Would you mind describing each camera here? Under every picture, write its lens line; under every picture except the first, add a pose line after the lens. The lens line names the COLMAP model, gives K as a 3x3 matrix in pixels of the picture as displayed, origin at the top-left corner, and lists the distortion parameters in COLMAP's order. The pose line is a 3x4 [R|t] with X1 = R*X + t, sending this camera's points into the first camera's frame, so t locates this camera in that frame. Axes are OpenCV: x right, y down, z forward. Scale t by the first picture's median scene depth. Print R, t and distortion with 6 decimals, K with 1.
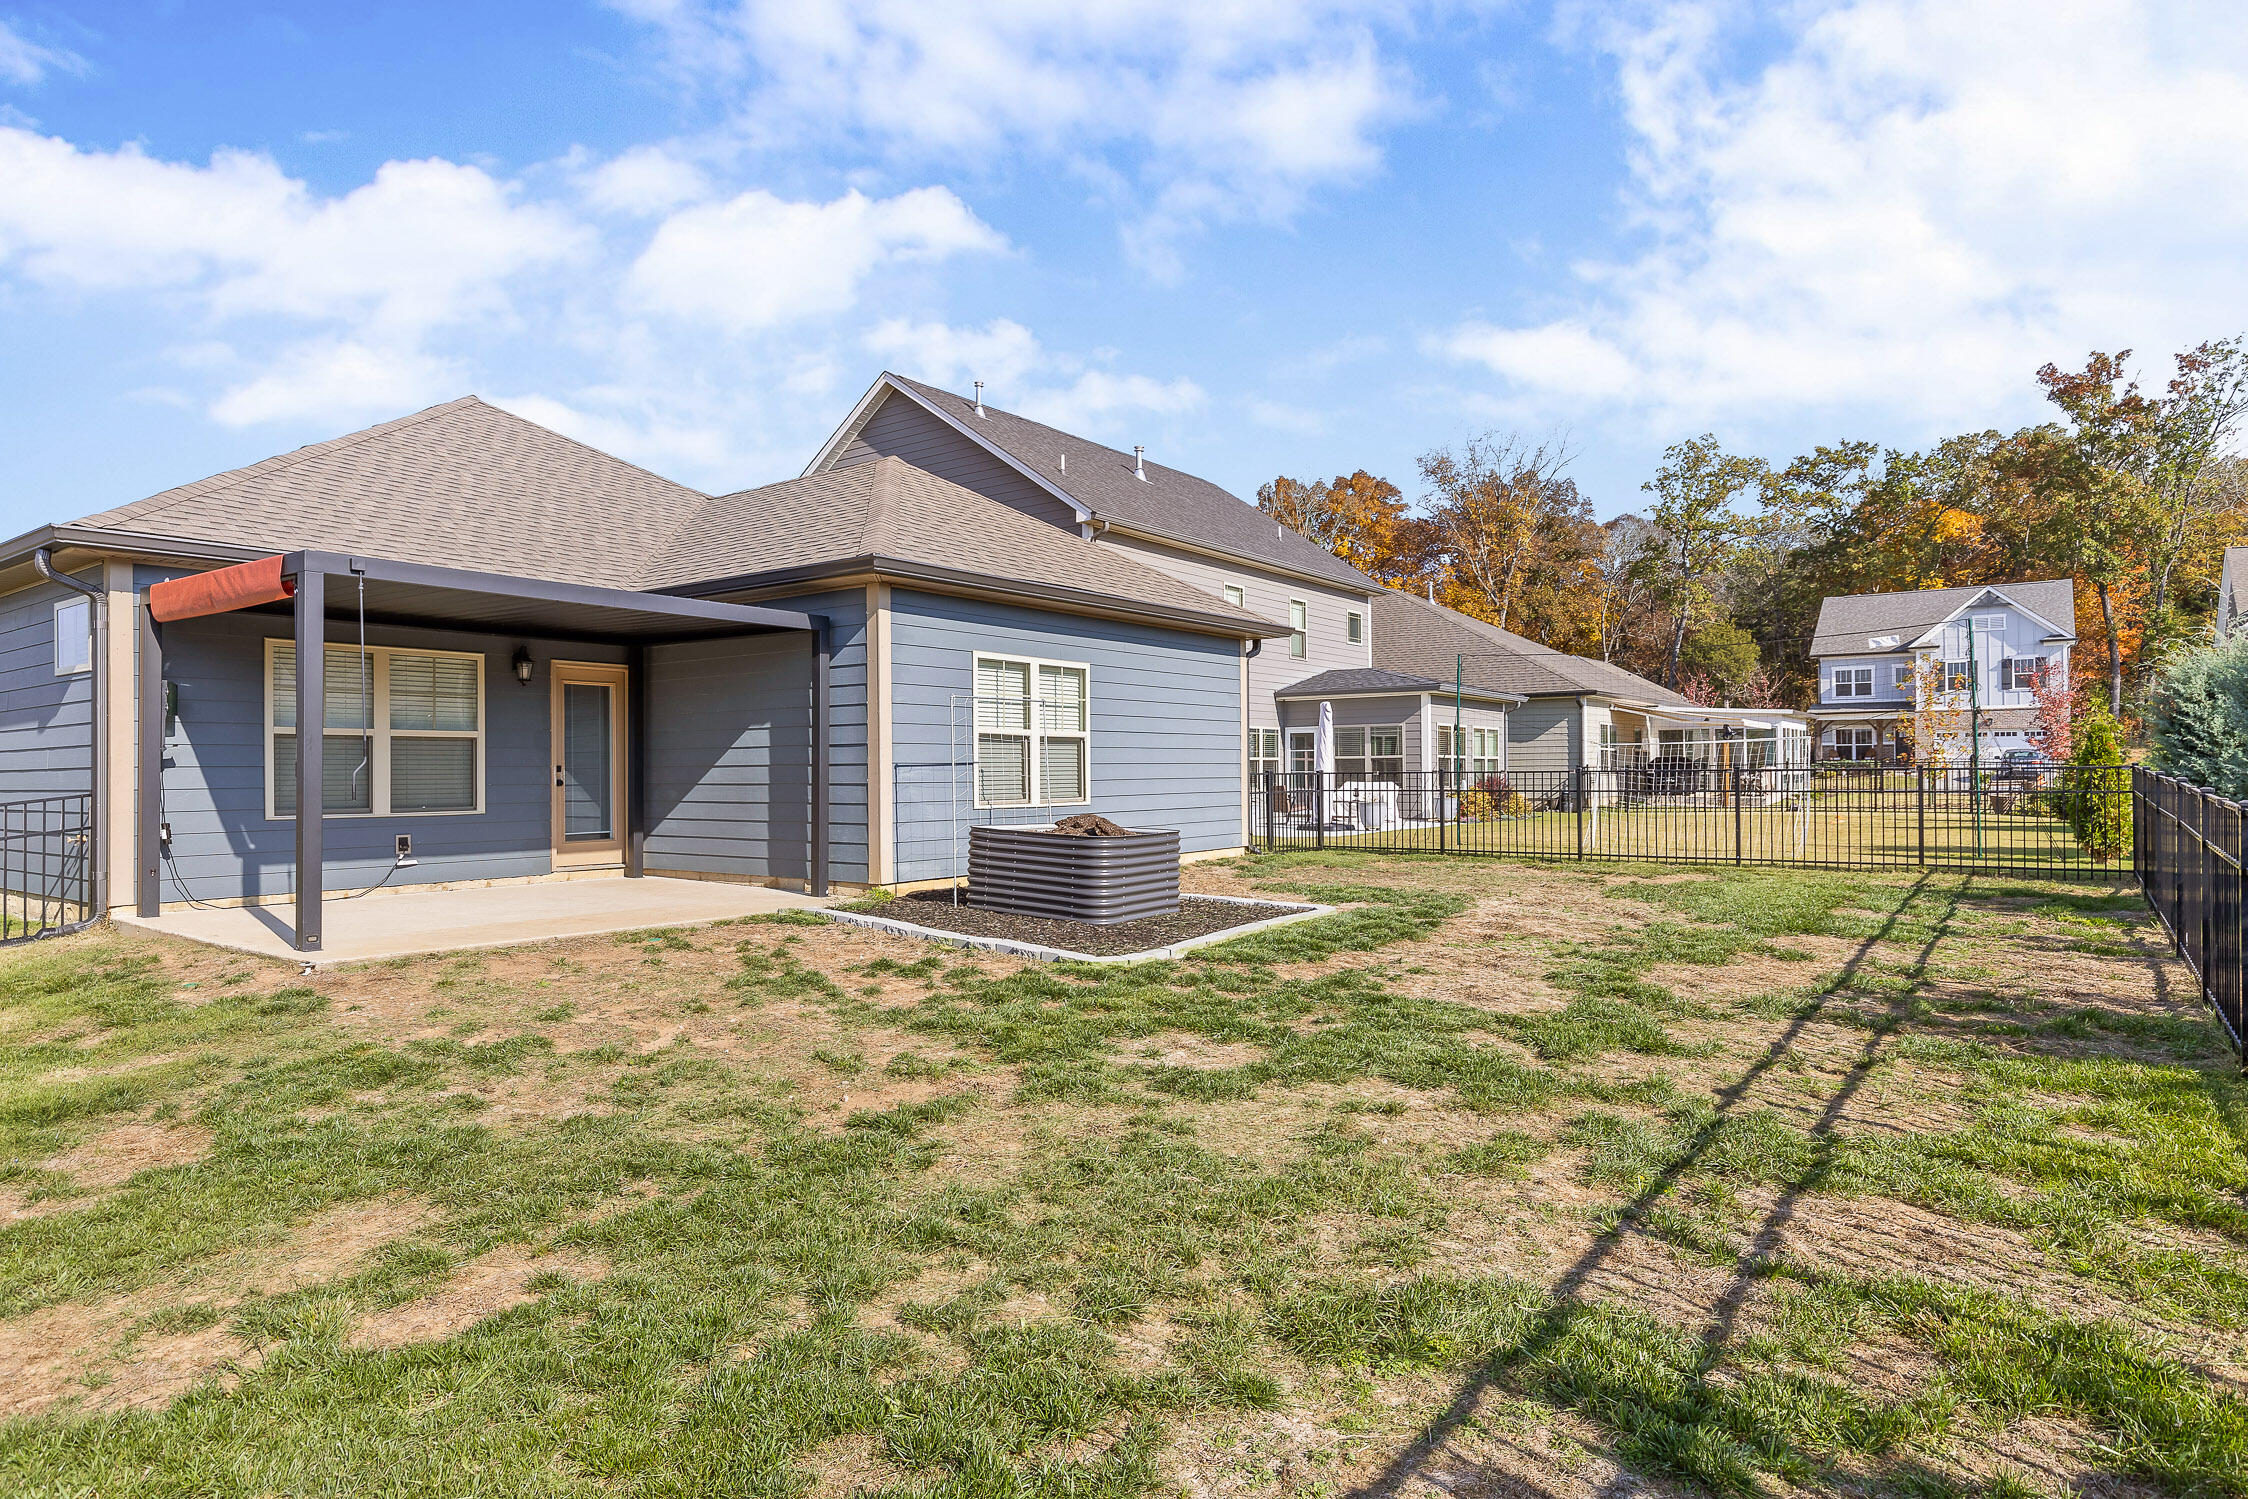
lens RADIAL K [[1253.8, 0, 1117.6], [0, 1253.8, 756.5], [0, 0, 1]] dist [0.001005, 0.001404]
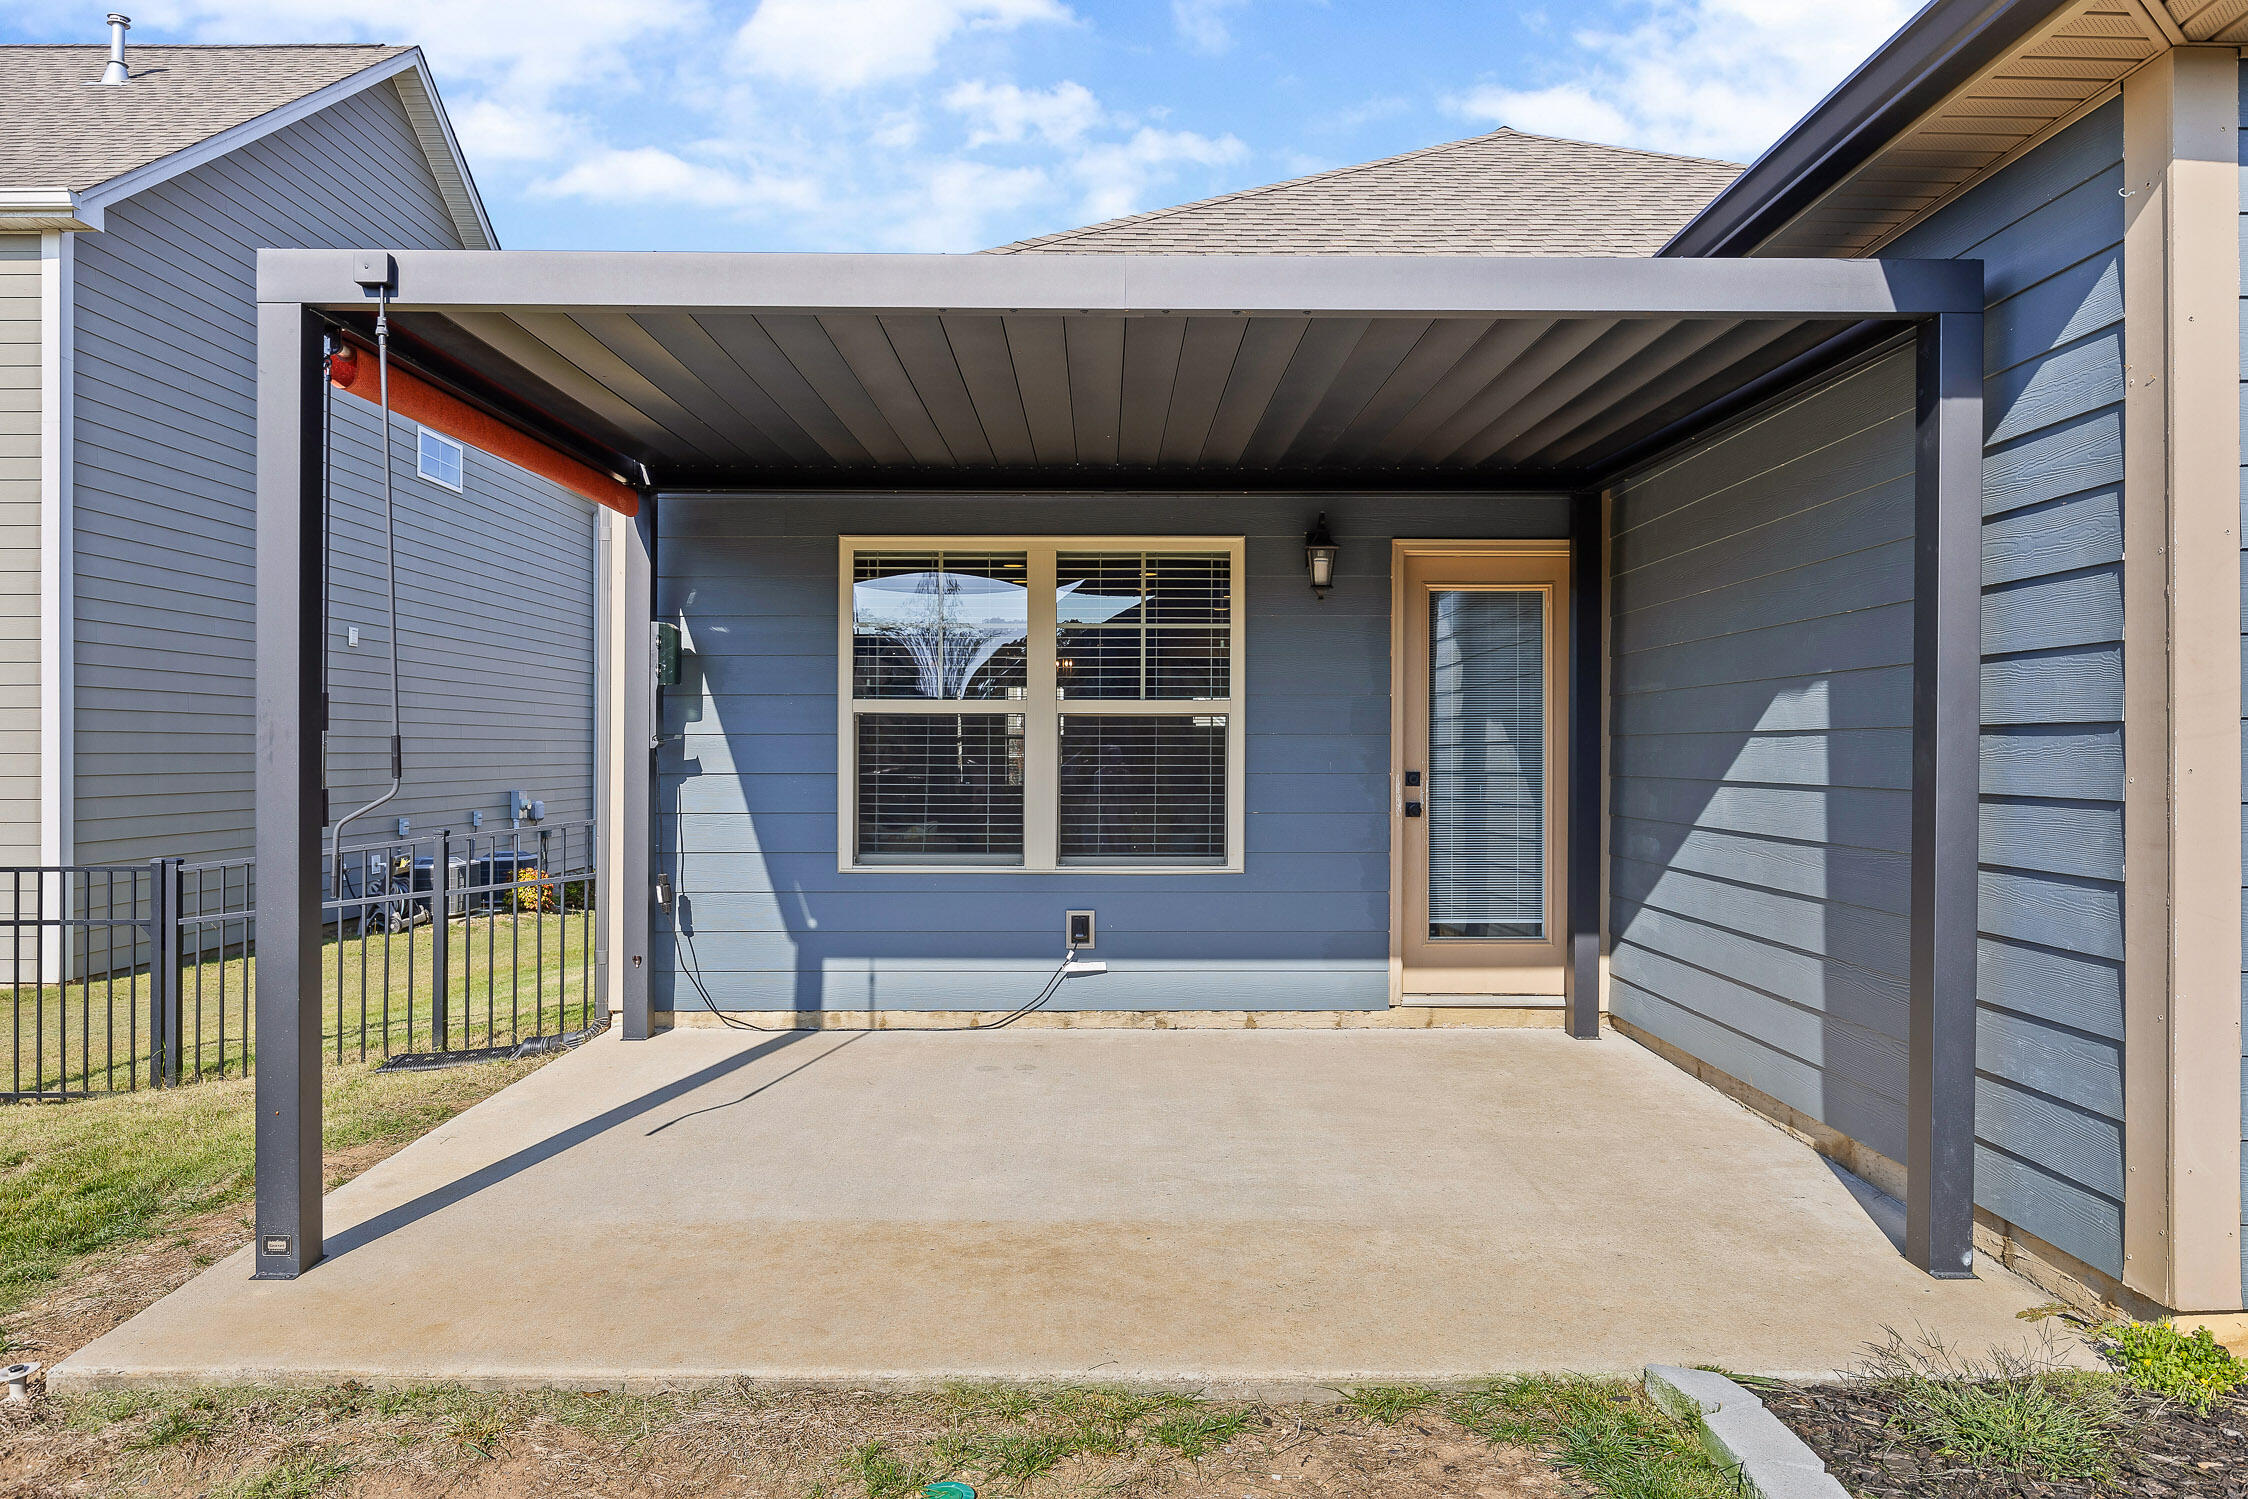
lens RADIAL K [[1502.2, 0, 1138.2], [0, 1502.2, 743.8], [0, 0, 1]] dist [-0.003868, -0.004112]
pose [[0.594075, 0.004263, -0.804399, -0.075089], [0.005489, 0.999941, 0.009353, -0.009200], [0.804391, -0.009971, 0.594016, 0.650447]]
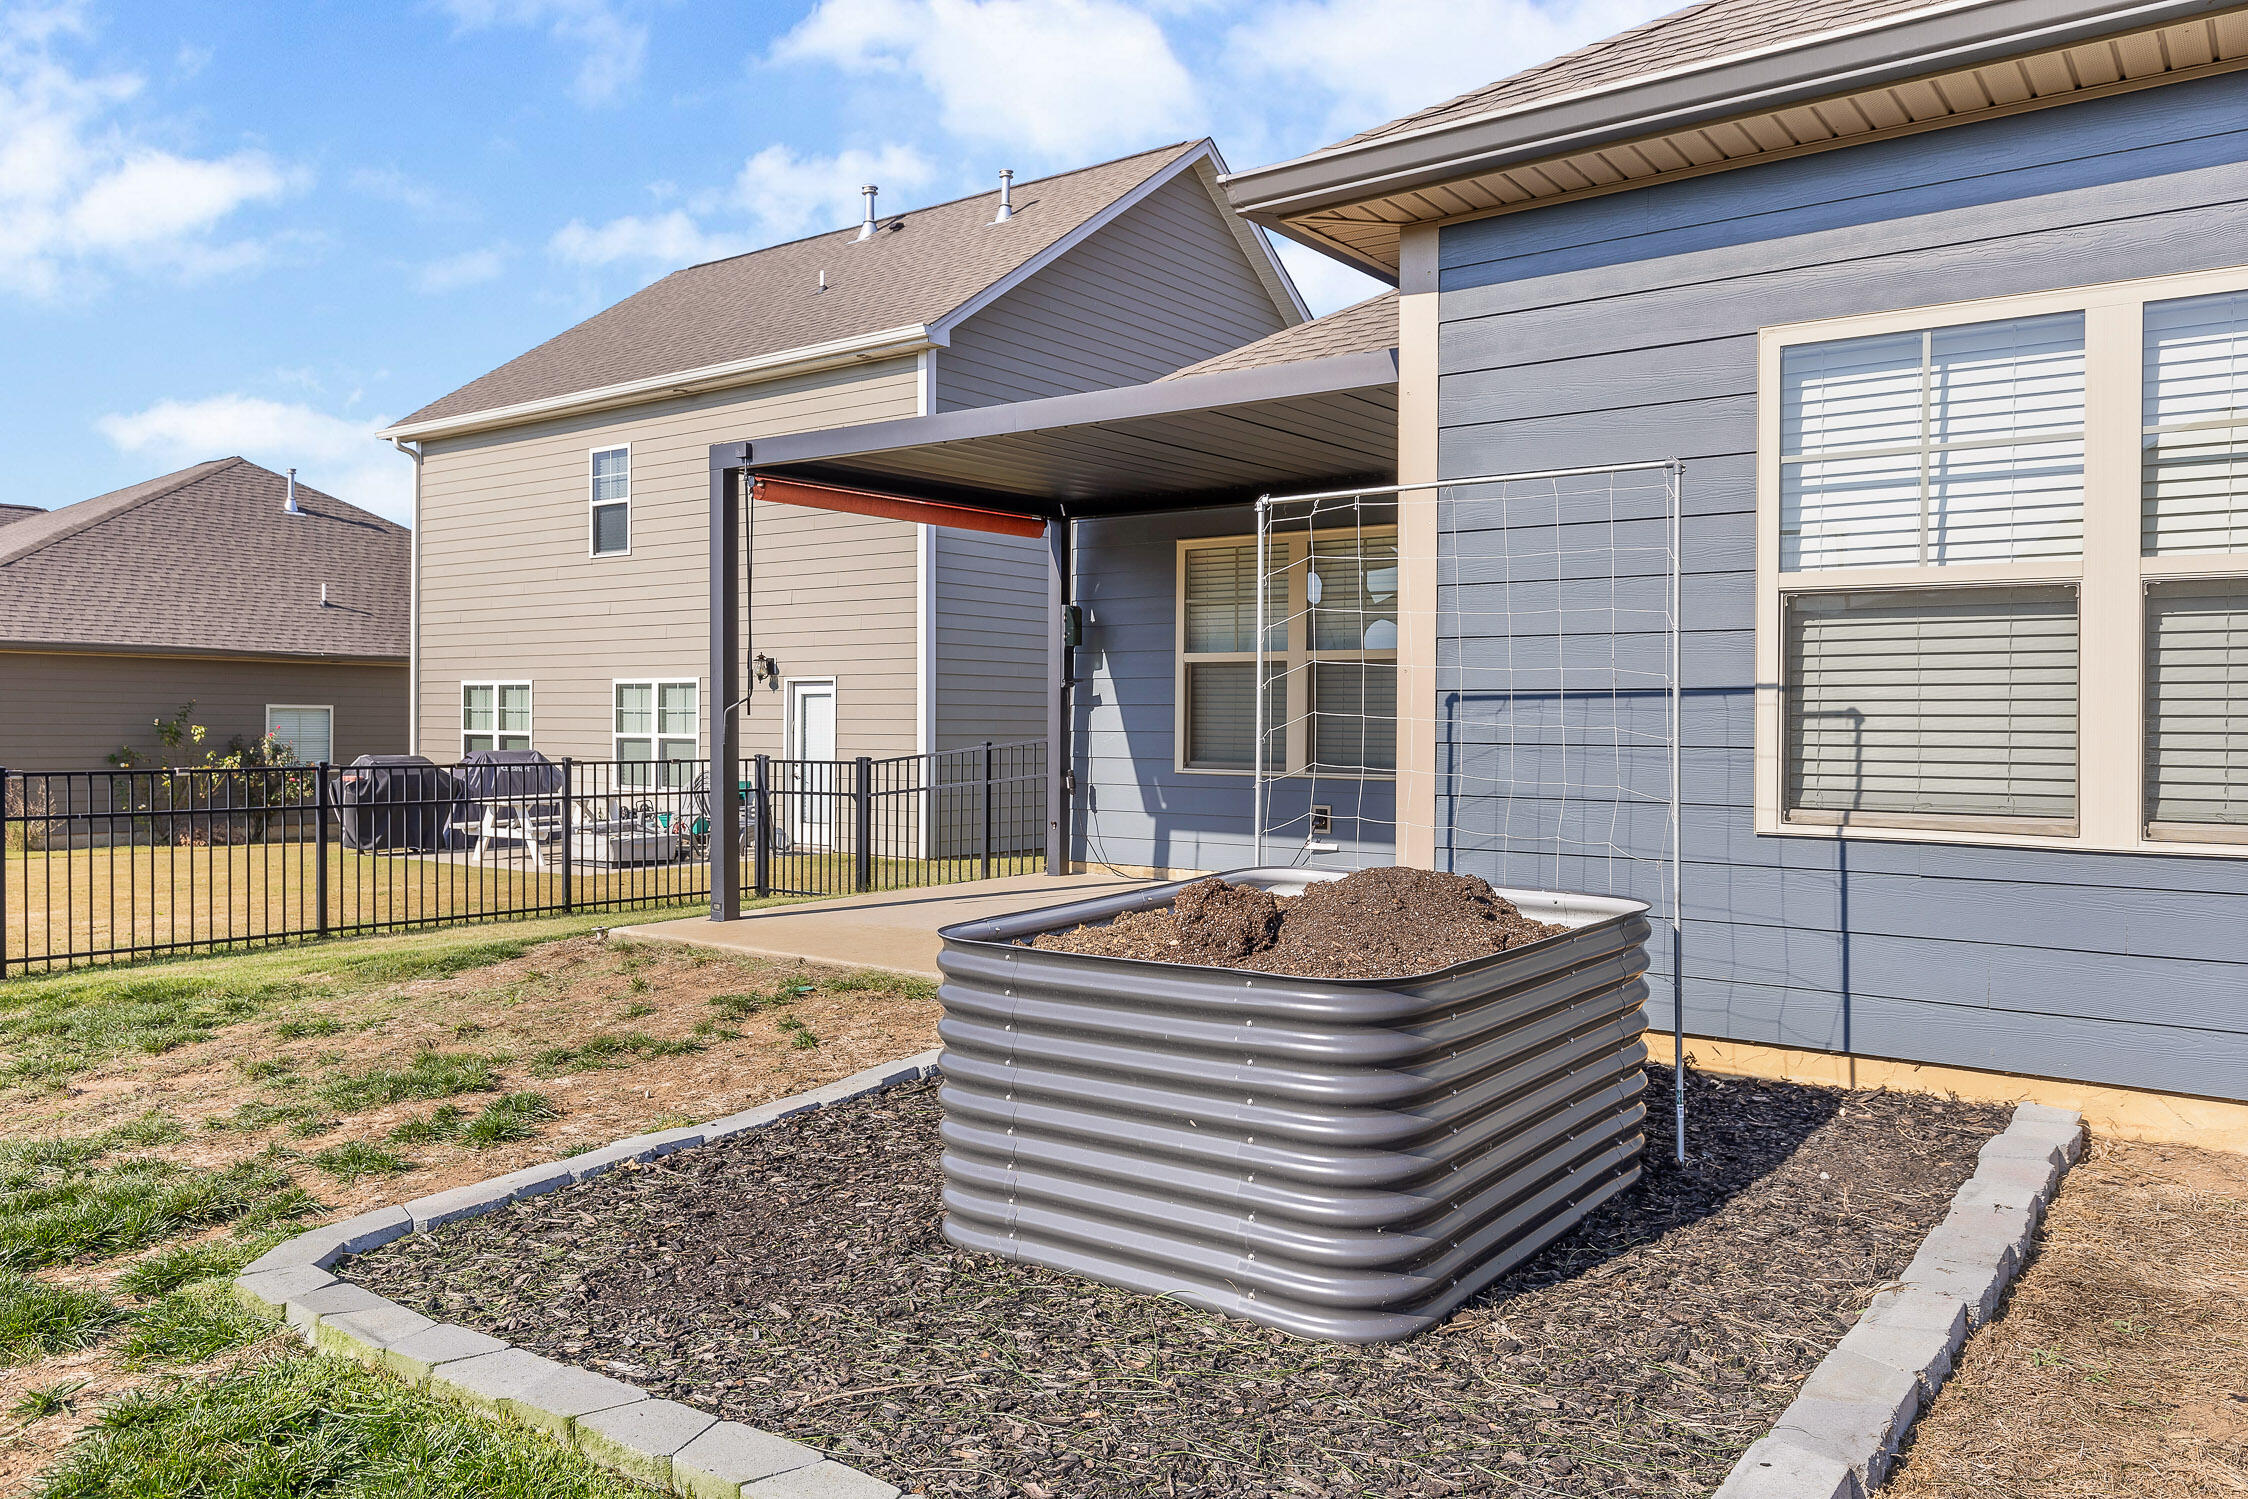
lens RADIAL K [[1627.1, 0, 1124.8], [0, 1627.1, 733.9], [0, 0, 1]] dist [-0.002380, -0.002984]
pose [[-0.013014, 0.014724, -0.999807, 0.305540], [0.004796, 0.999881, 0.014663, 0.010111], [0.999904, -0.004604, -0.013083, 0.886767]]
